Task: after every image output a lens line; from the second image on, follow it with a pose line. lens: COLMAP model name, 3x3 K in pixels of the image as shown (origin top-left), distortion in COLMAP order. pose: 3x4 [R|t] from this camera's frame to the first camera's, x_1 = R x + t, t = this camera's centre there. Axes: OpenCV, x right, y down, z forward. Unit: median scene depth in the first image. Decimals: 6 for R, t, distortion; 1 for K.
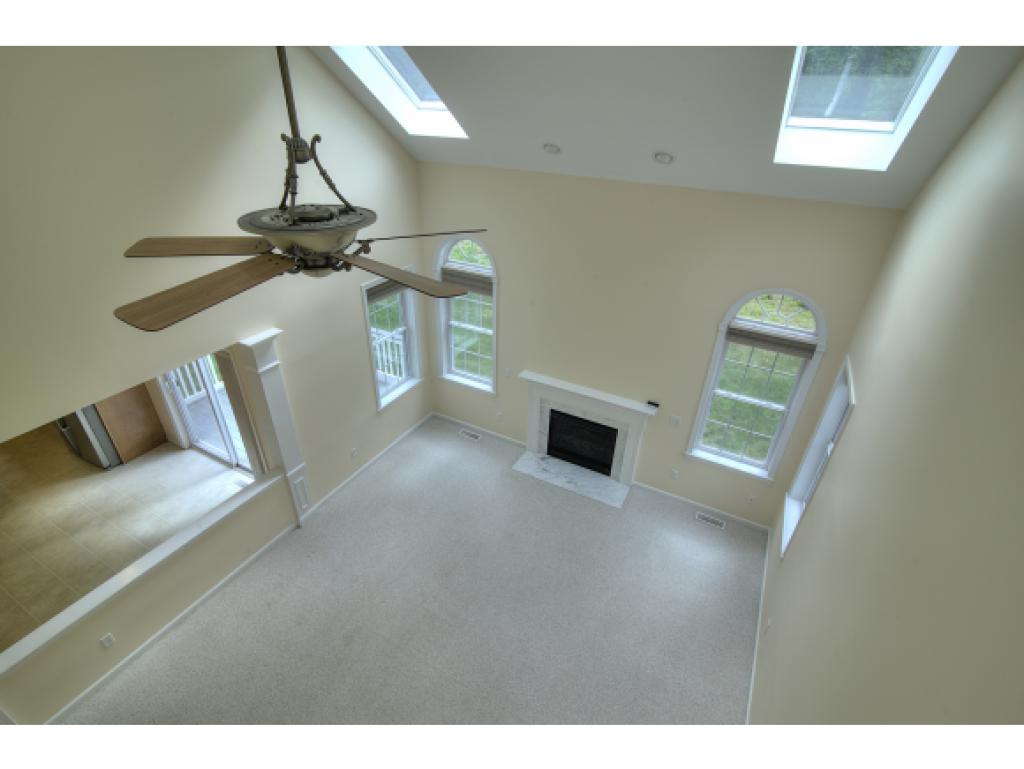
lens RADIAL K [[488.6, 0, 512.0], [0, 488.6, 384.5], [0, 0, 1]] dist [-0.024159, -0.000109]
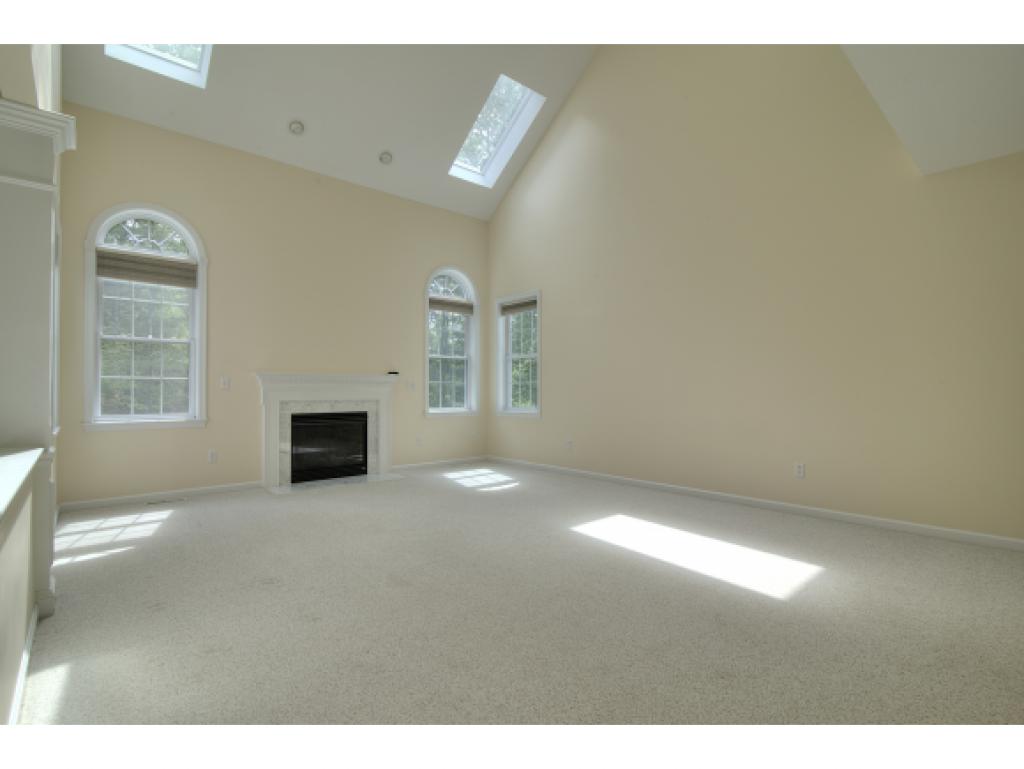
lens RADIAL K [[488.6, 0, 512.0], [0, 488.6, 384.5], [0, 0, 1]] dist [-0.024159, -0.000109]
pose [[0.344689, -0.012063, 0.938639, -0.625136], [0.489155, 0.855740, -0.168631, 0.357544], [-0.801197, 0.517266, 0.300864, 0.421500]]
